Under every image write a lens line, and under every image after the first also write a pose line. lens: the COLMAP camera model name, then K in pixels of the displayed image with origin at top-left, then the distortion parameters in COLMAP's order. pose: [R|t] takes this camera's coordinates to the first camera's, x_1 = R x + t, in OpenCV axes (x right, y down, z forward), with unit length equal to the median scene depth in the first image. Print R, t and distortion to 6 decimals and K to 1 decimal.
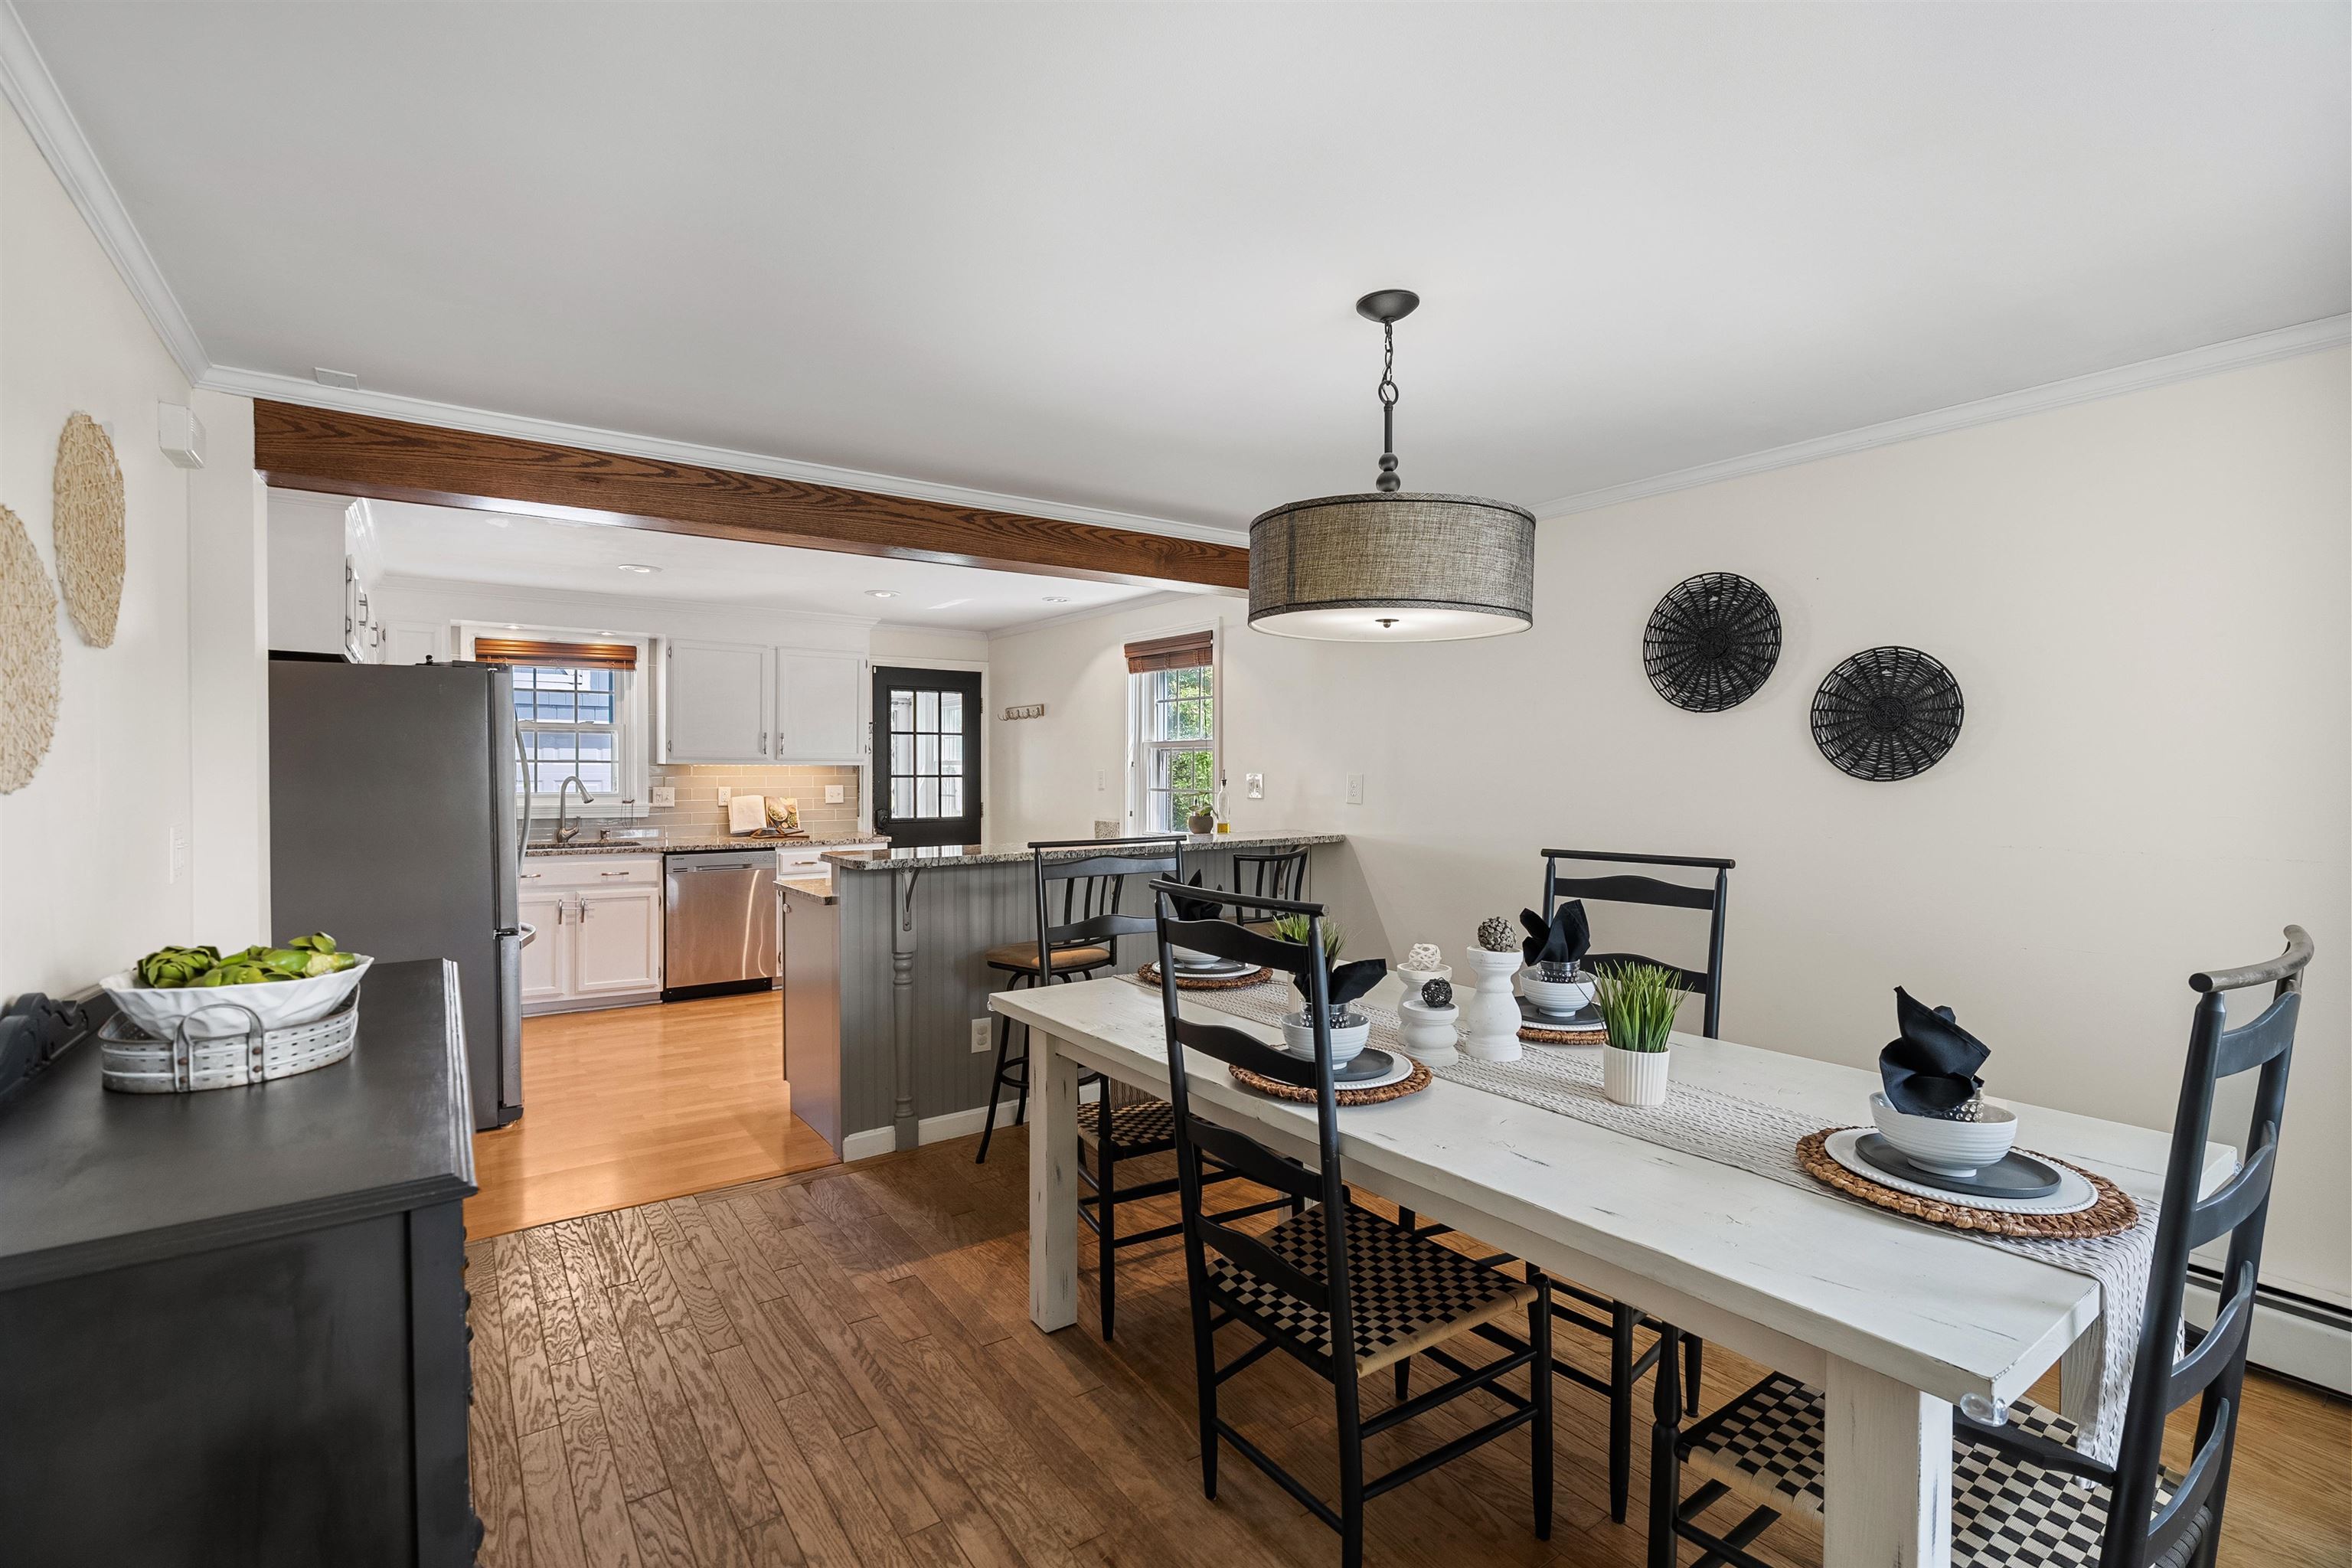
lens RADIAL K [[1061.1, 0, 1159.3], [0, 1061.1, 782.0], [0, 0, 1]] dist [-0.005185, 0.000576]
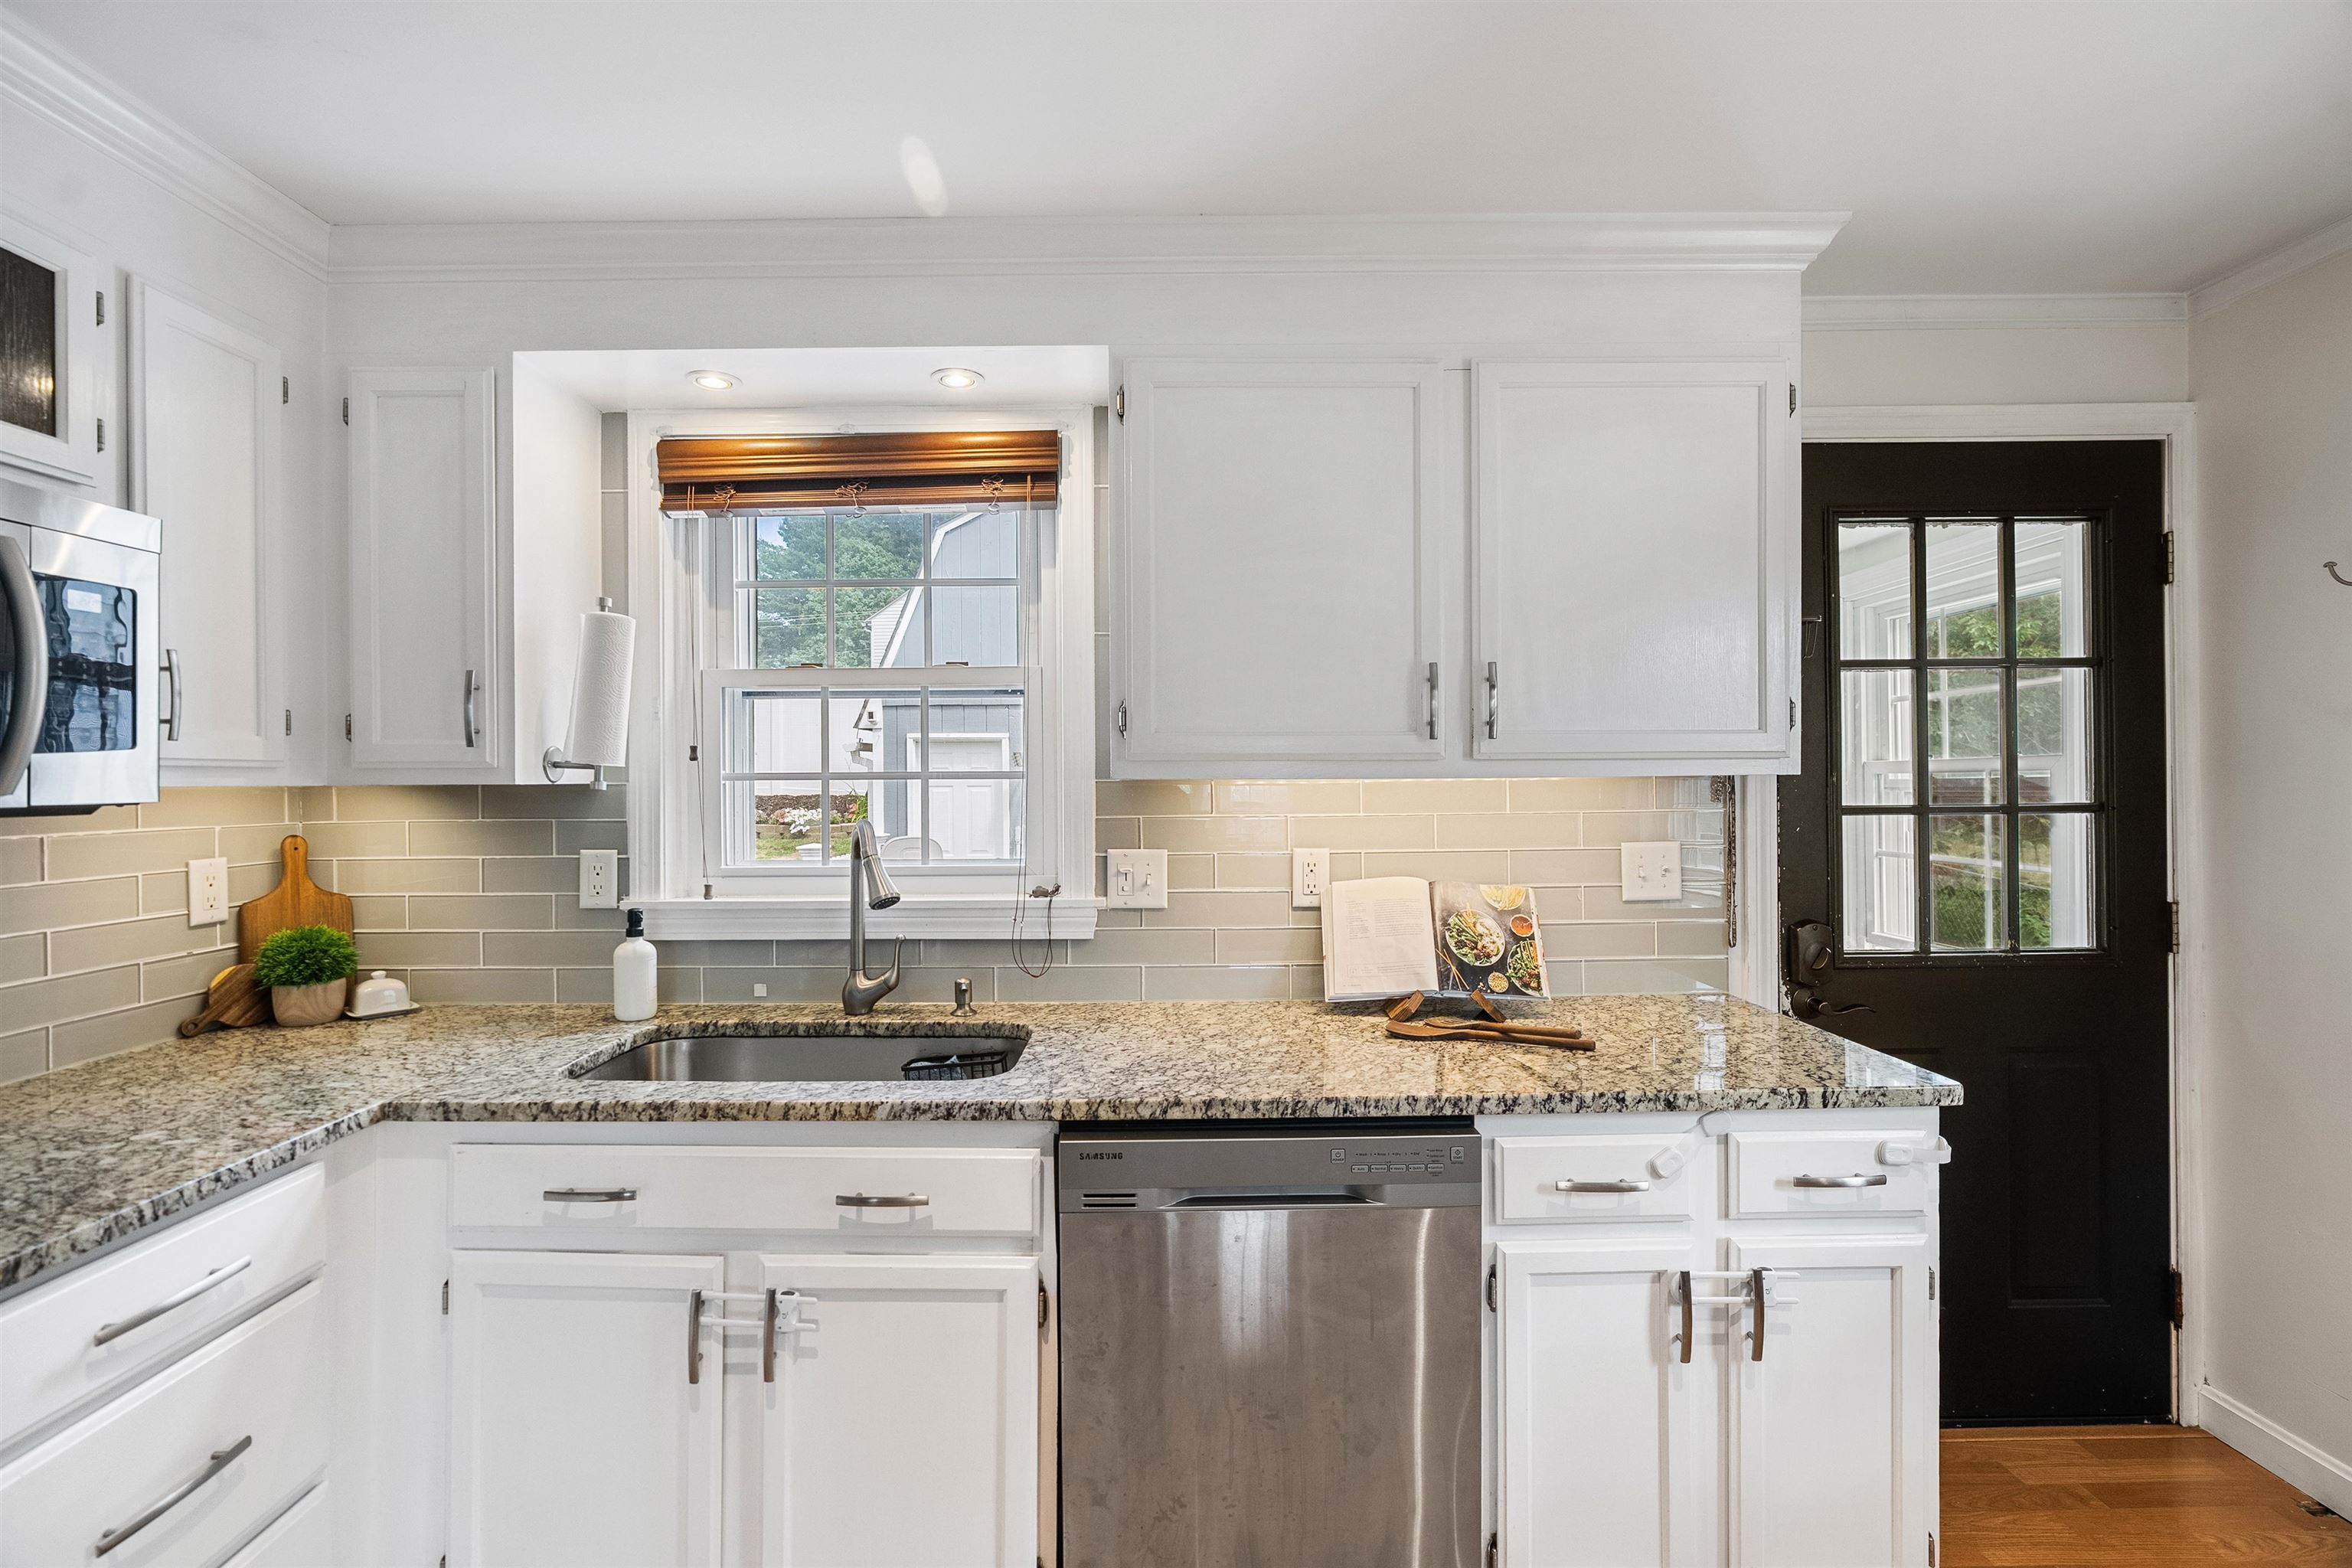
lens RADIAL K [[1056.2, 0, 1175.9], [0, 1056.2, 780.9], [0, 0, 1]] dist [-0.016423, 0.000311]
pose [[0.828642, -0.011504, -0.559661, -0.259510], [0.004081, 0.999886, -0.014510, -0.010919], [0.559764, 0.009740, 0.828595, 0.697450]]
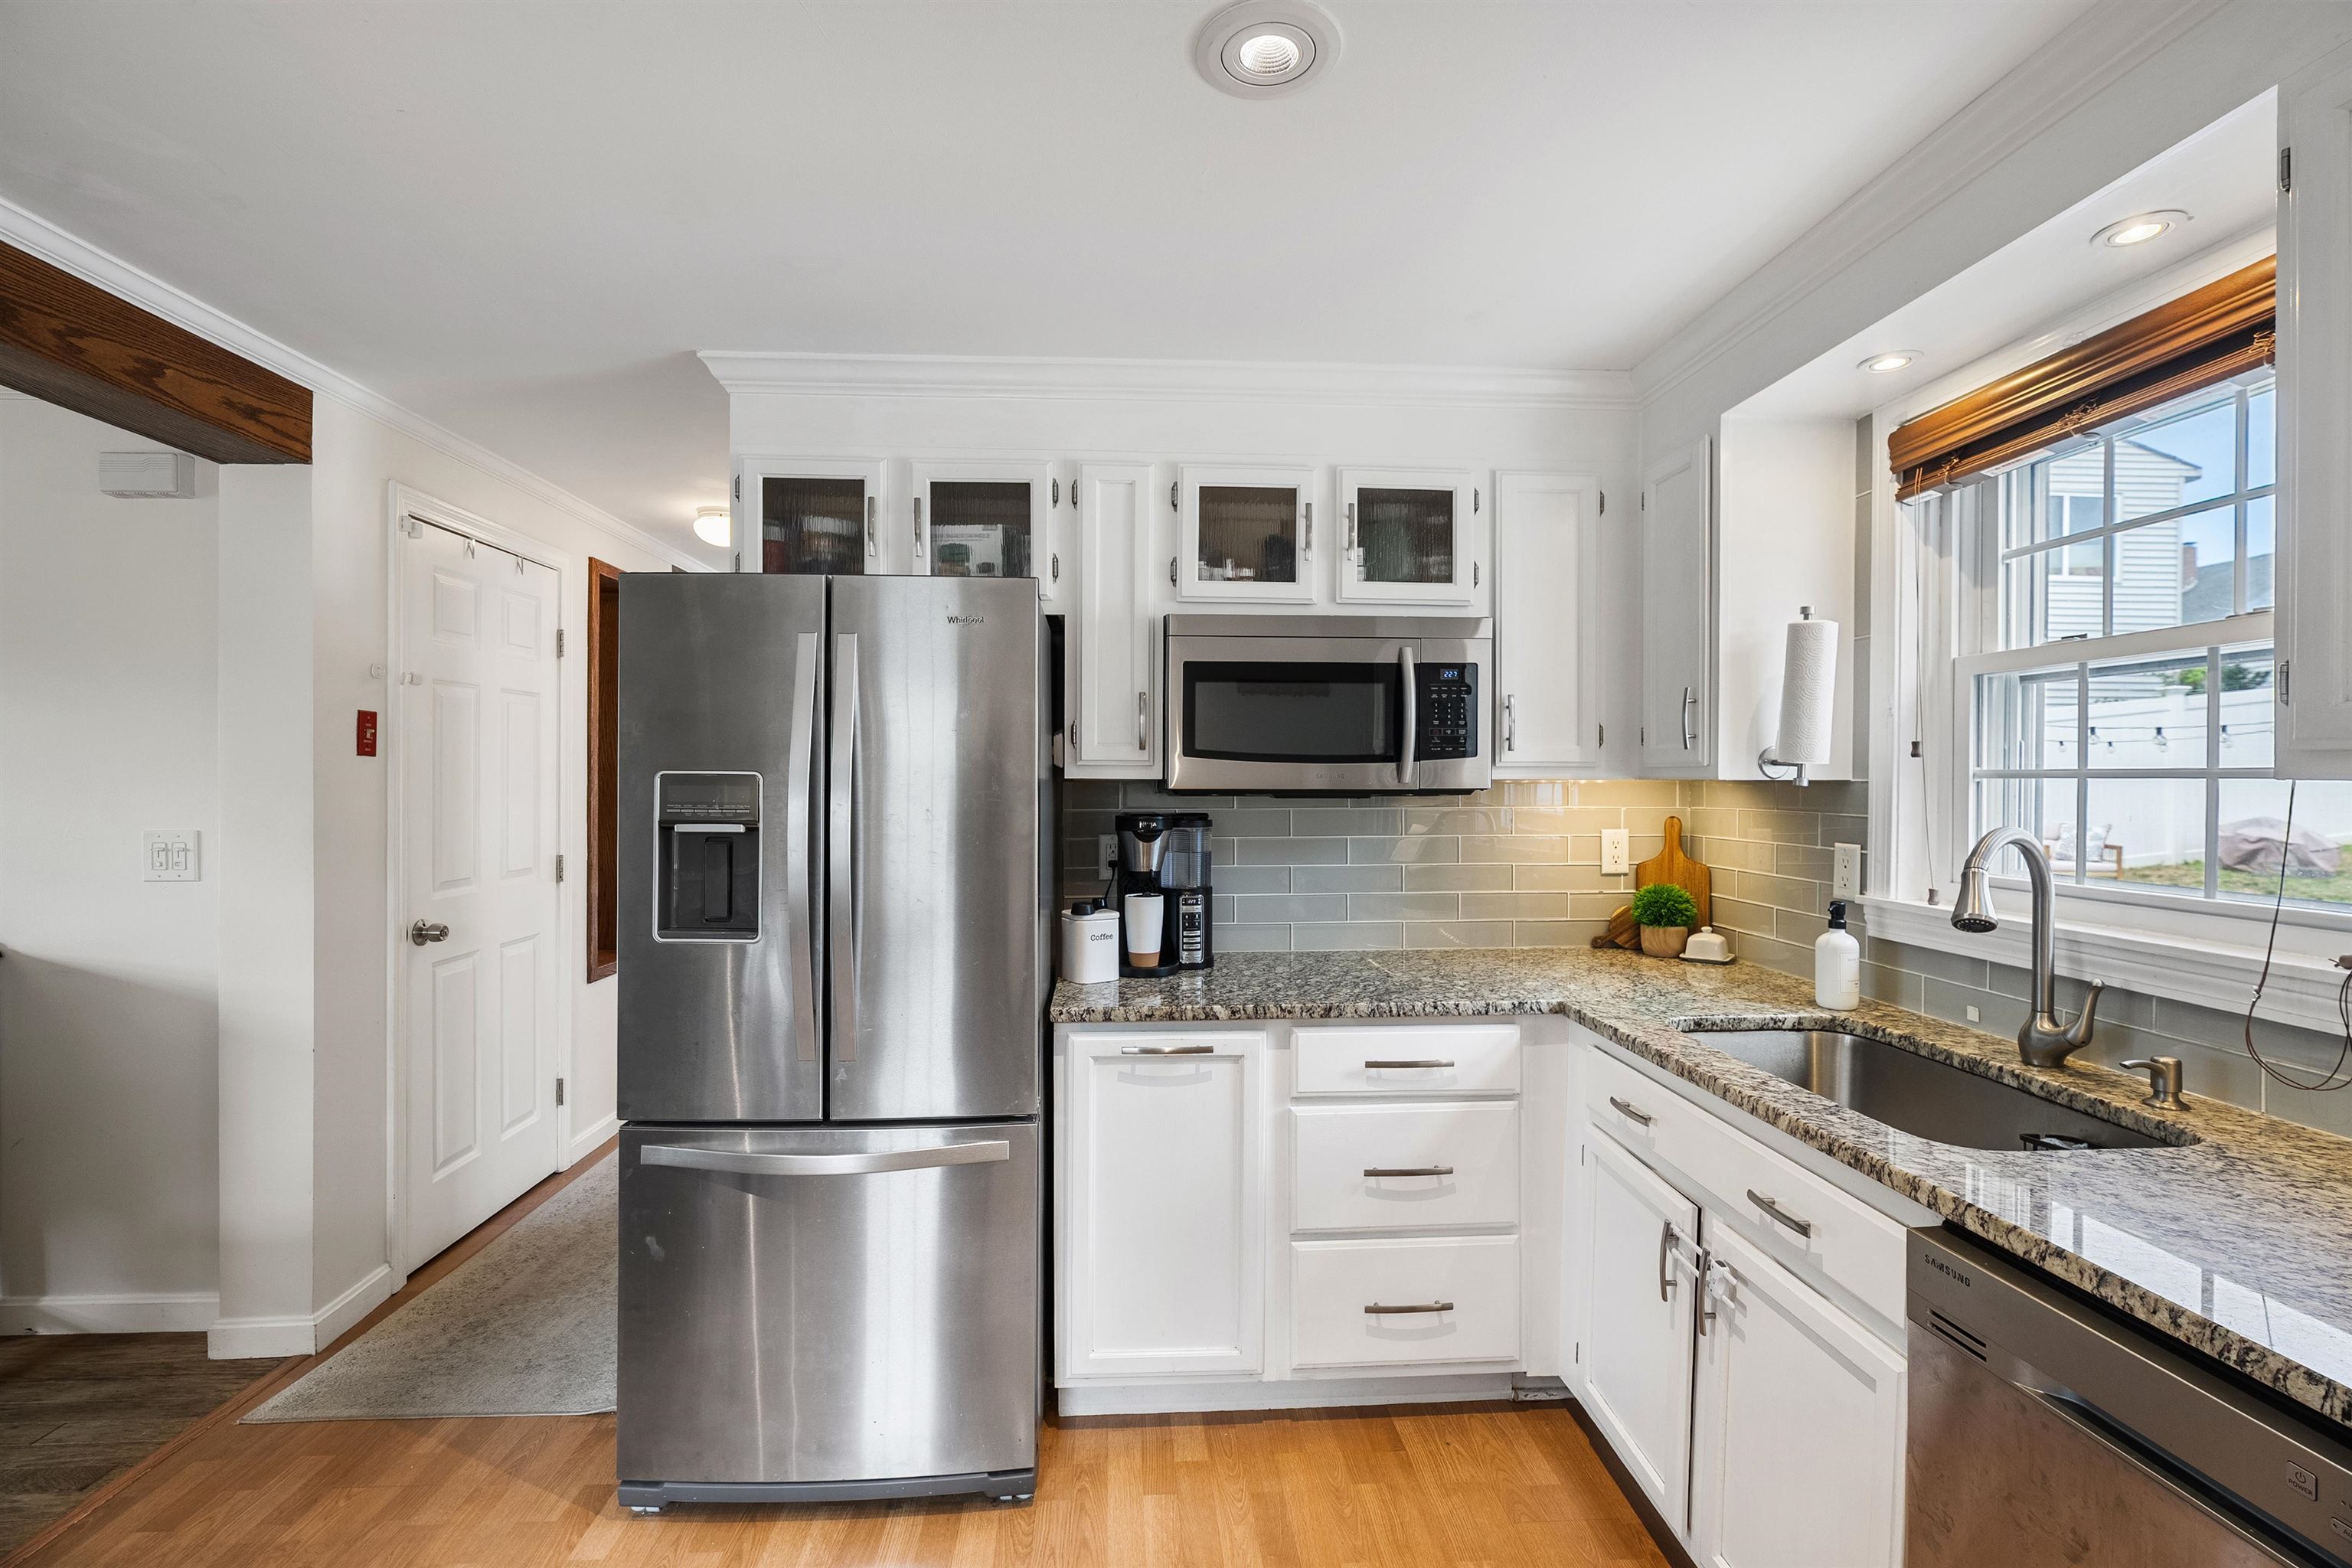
lens RADIAL K [[1061.1, 0, 1159.3], [0, 1061.1, 782.0], [0, 0, 1]] dist [-0.005185, 0.000576]
pose [[-0.525733, -0.004787, -0.850636, -0.184107], [-0.019080, 0.999799, 0.006166, -0.012774], [0.850436, 0.019472, -0.525718, 0.854923]]
